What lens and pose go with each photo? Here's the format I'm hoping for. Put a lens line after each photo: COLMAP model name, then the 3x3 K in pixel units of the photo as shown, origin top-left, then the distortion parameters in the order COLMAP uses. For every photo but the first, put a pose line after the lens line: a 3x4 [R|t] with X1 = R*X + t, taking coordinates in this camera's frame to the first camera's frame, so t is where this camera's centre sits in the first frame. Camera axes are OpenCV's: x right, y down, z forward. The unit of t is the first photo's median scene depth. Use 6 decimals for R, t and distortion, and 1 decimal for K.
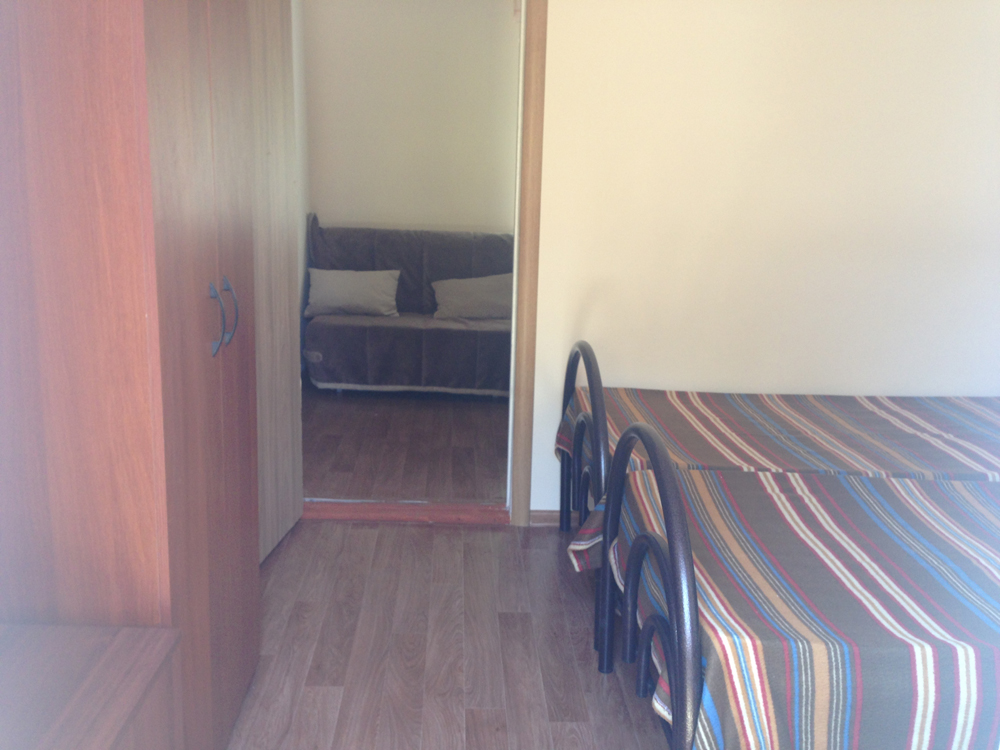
lens RADIAL K [[897.2, 0, 500.0], [0, 897.2, 375.0], [0, 0, 1]] dist [0.112370, -0.246773]
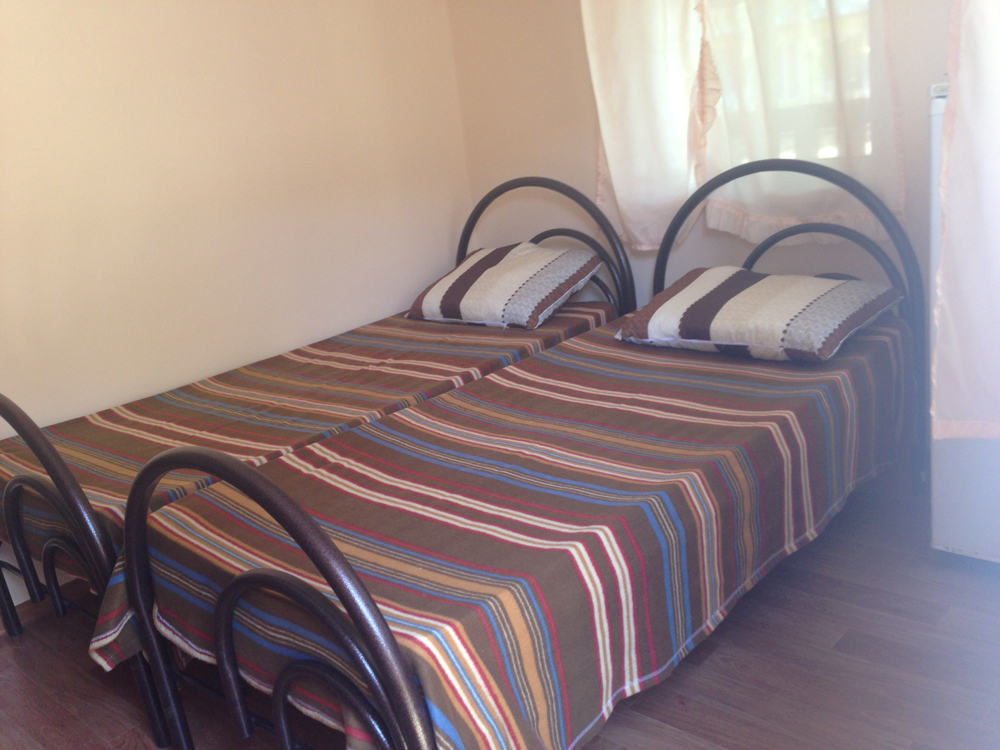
lens RADIAL K [[897.2, 0, 500.0], [0, 897.2, 375.0], [0, 0, 1]] dist [0.112370, -0.246773]
pose [[0.683786, -0.311427, 0.659886, -0.182641], [0.298389, 0.944618, 0.136608, -0.036264], [-0.665883, 0.103492, 0.738843, 0.307662]]
